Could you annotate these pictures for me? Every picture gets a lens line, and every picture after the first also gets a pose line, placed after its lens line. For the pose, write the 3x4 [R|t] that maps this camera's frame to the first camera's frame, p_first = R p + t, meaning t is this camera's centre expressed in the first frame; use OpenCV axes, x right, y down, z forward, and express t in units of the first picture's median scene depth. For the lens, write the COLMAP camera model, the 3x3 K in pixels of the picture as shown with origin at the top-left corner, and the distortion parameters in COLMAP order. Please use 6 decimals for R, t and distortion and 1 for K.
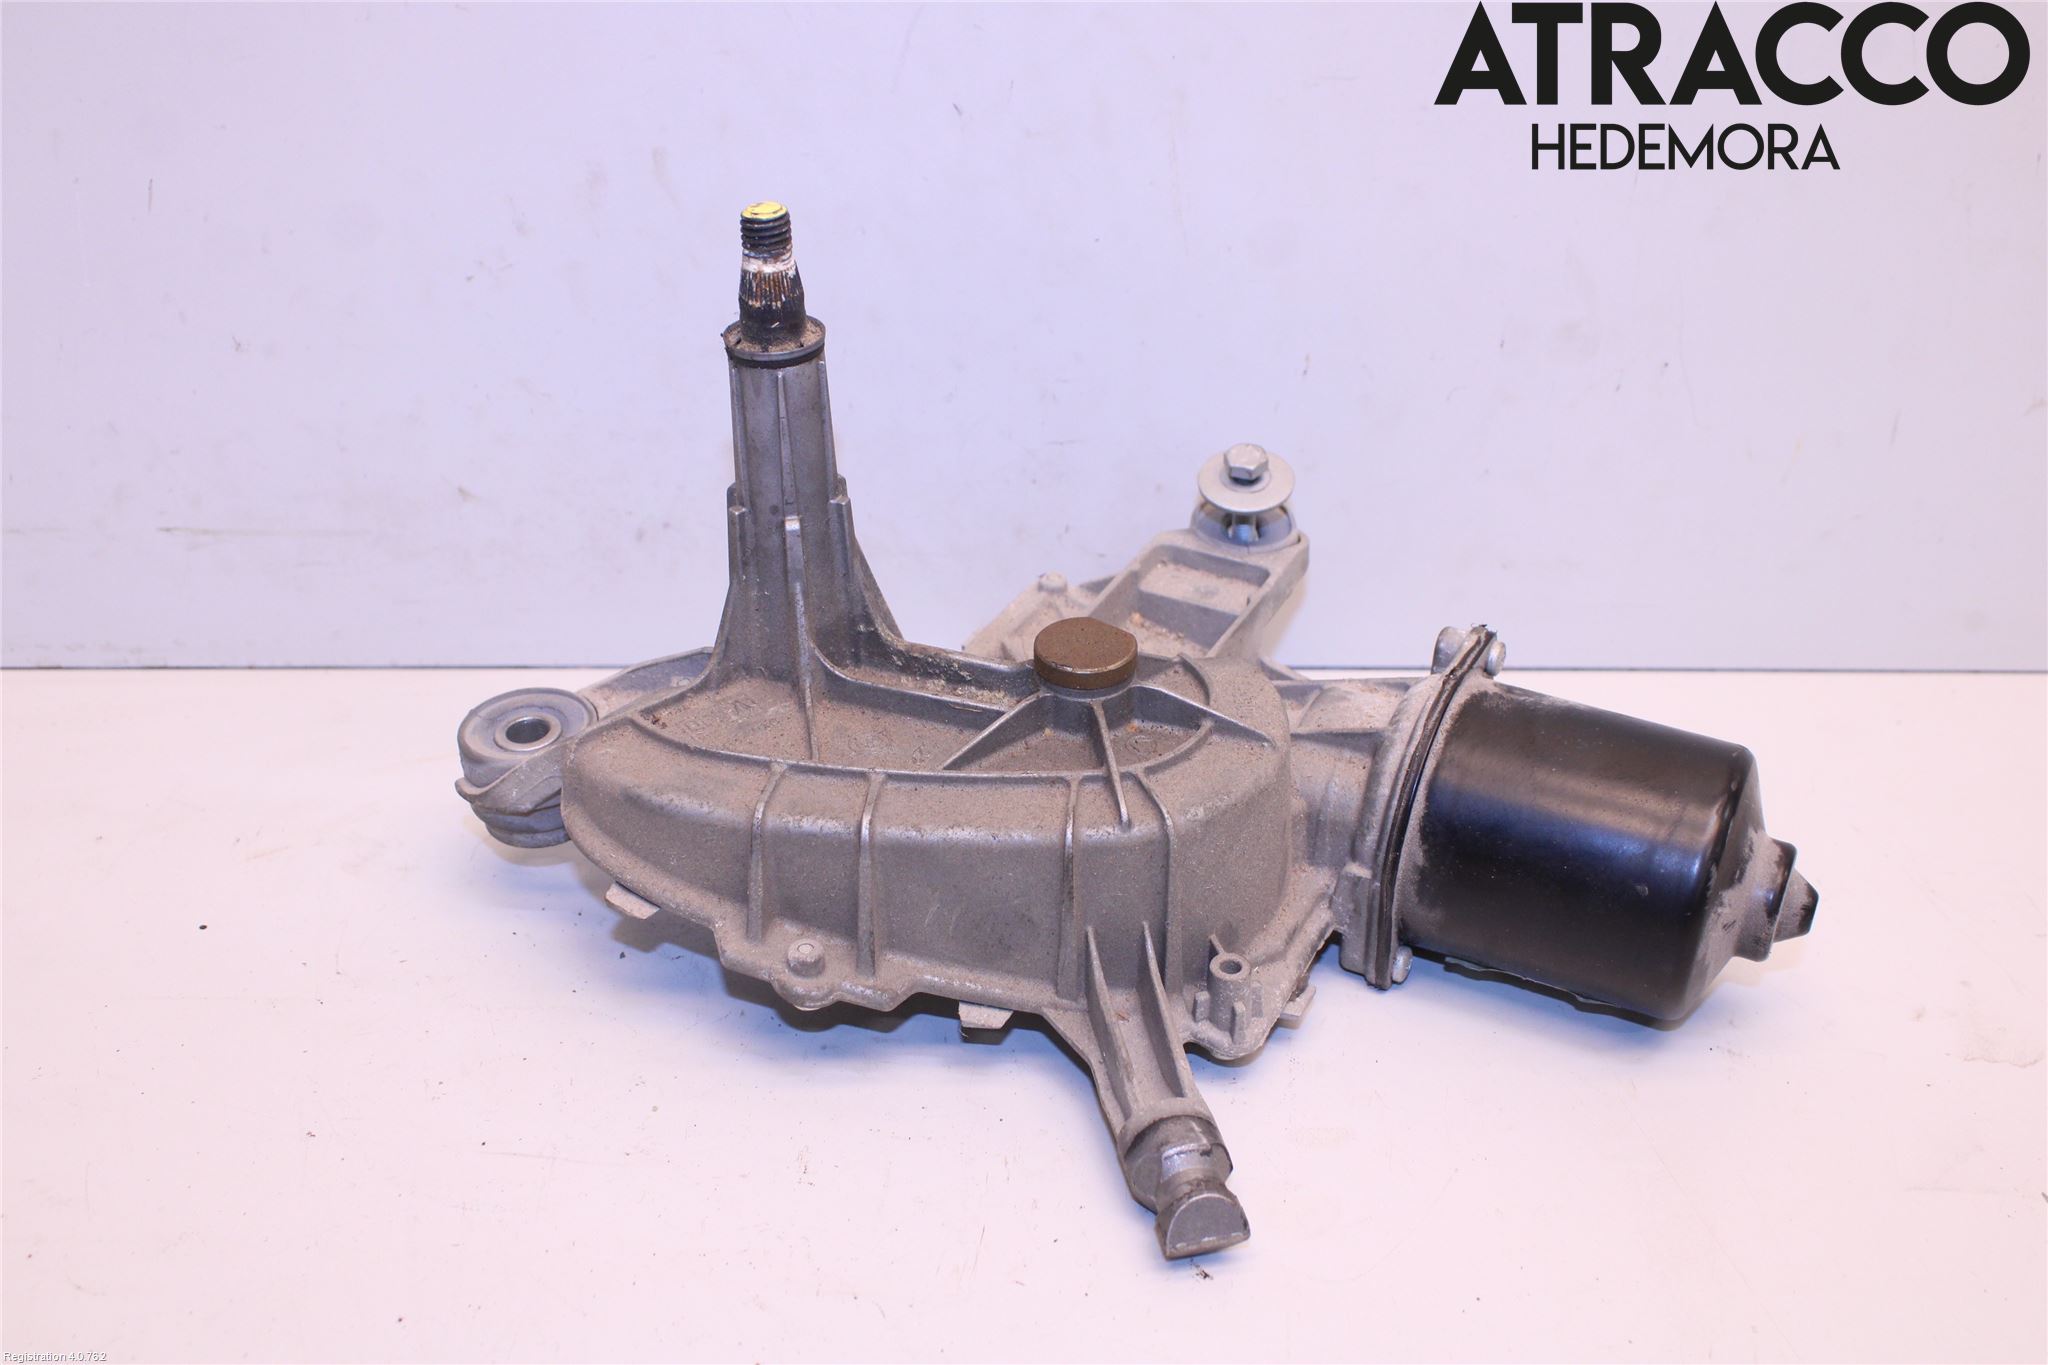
lens RADIAL K [[2020.8, 0, 1023.2], [0, 2020.8, 676.0], [0, 0, 1]] dist [-0.084688, 0.000000]
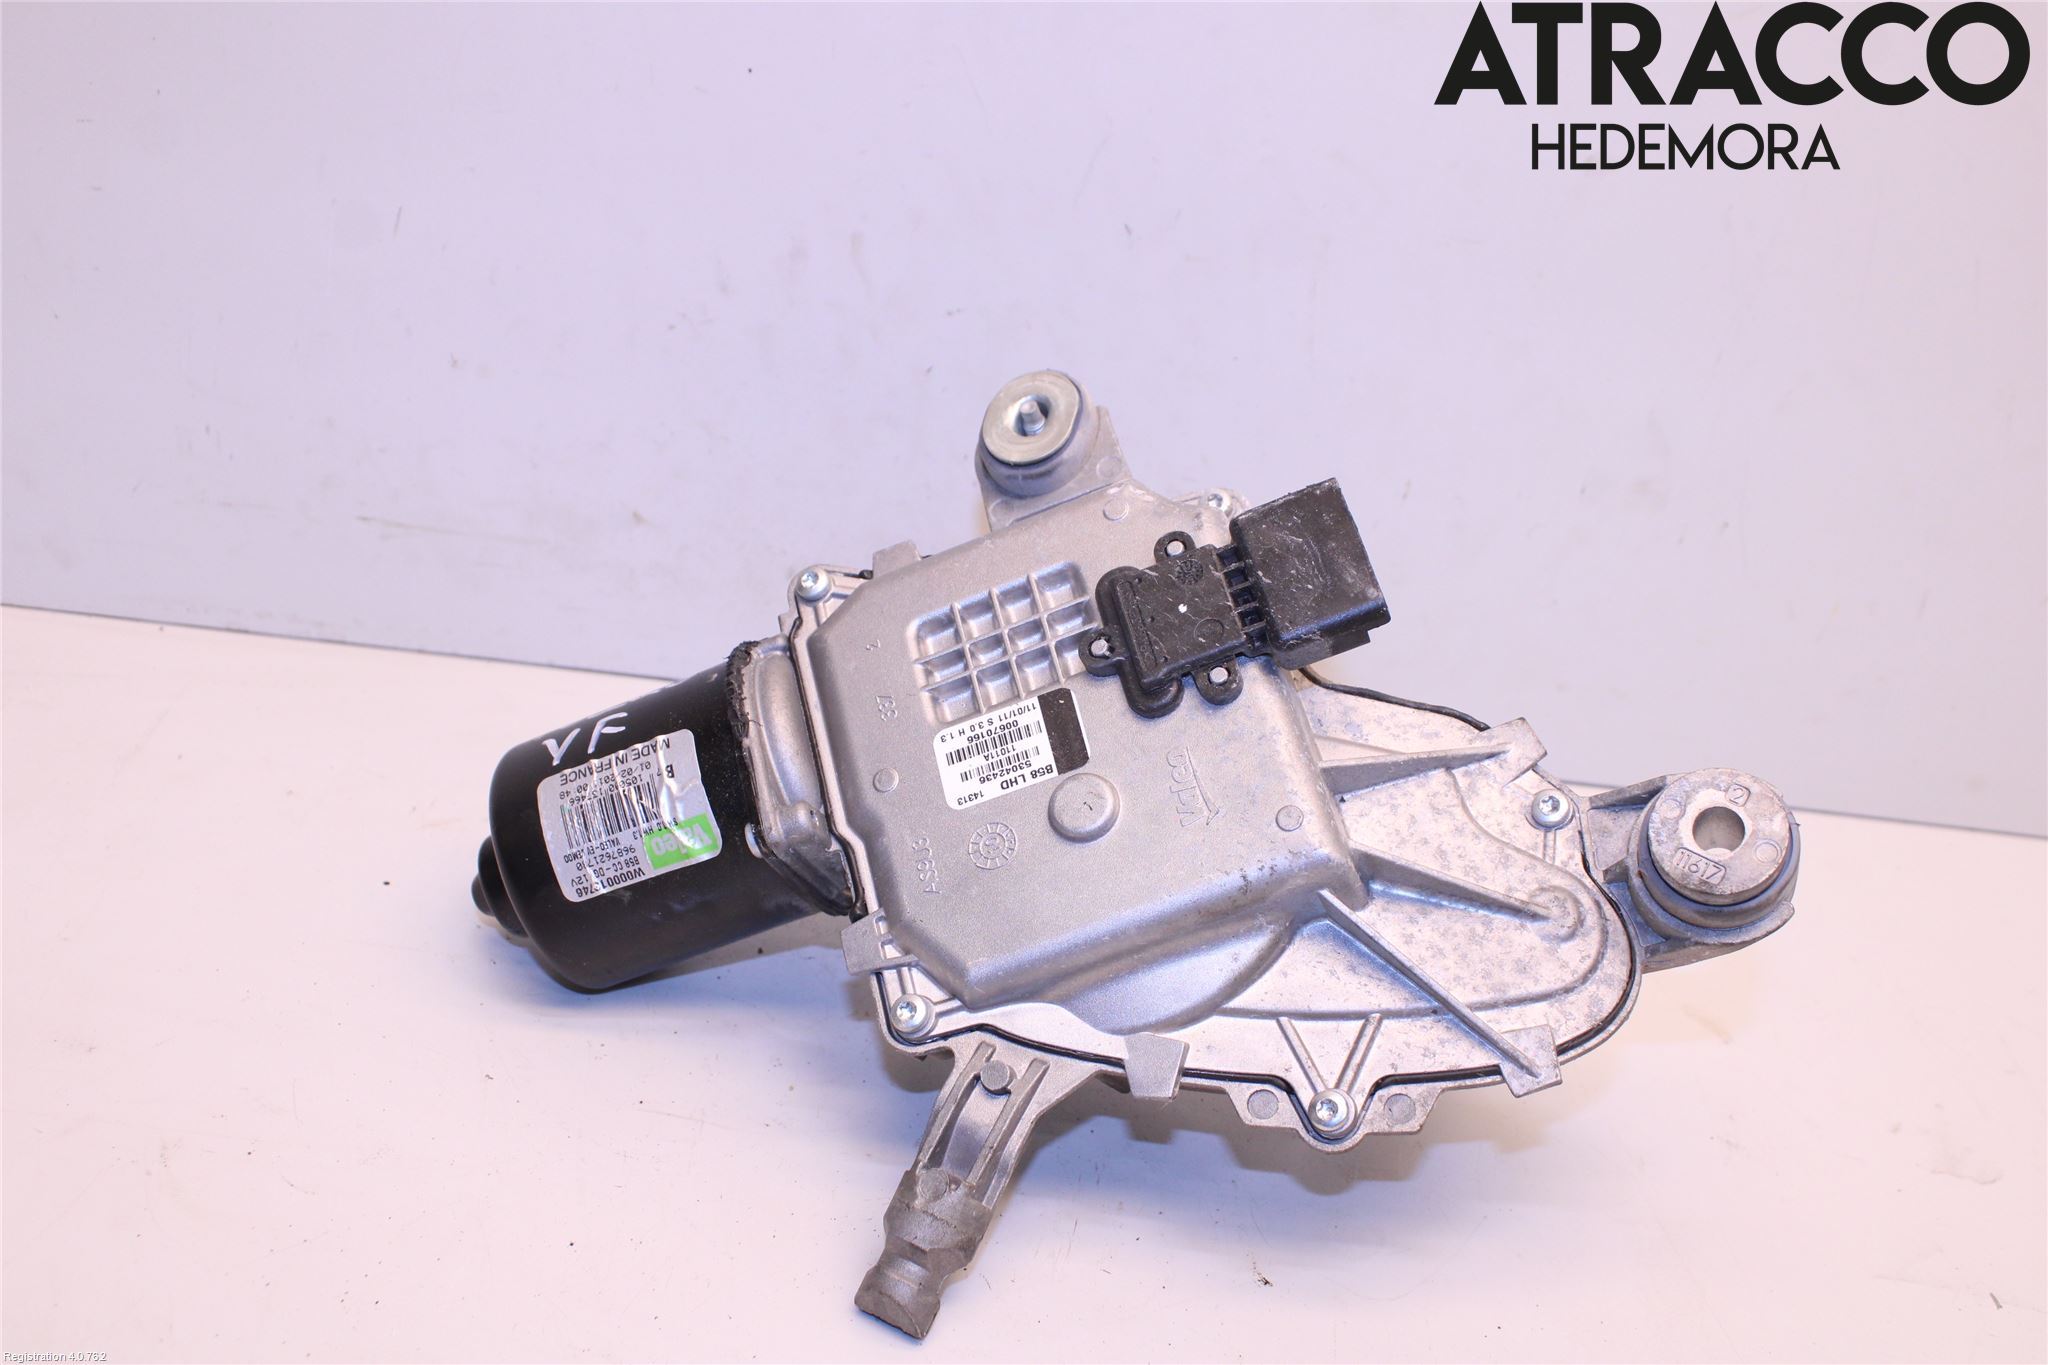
lens RADIAL K [[2020.8, 0, 1022.0], [0, 2020.8, 684.6], [0, 0, 1]] dist [-0.084688, 0.000000]
pose [[0.993539, 0.113261, 0.007264, -0.069407], [-0.113125, 0.993436, -0.016959, -0.005112], [-0.009137, 0.016027, 0.999830, -0.112202]]
